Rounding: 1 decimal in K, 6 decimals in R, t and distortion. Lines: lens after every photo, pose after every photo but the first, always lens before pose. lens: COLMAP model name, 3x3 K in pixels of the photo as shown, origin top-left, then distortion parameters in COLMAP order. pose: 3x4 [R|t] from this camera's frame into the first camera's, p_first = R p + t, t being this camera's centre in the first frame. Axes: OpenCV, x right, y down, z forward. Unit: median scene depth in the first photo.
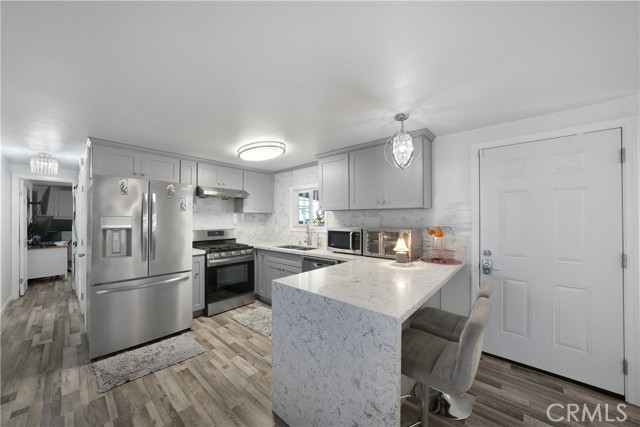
lens RADIAL K [[229.5, 0, 319.3], [0, 229.5, 218.1], [0, 0, 1]] dist [-0.000050, 0.000182]
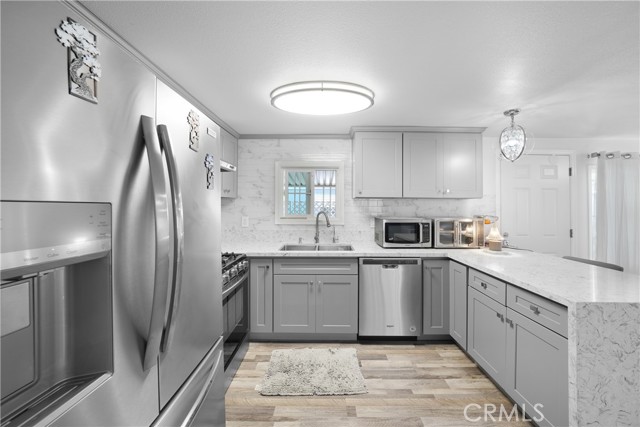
lens RADIAL K [[225.1, 0, 319.4], [0, 225.1, 204.1], [0, 0, 1]] dist [-0.000302, 0.000395]
pose [[0.750465, 0.011098, 0.660817, -0.747112], [-0.006866, 0.999936, -0.008997, -0.001779], [-0.660875, 0.002215, 0.750493, 0.618779]]
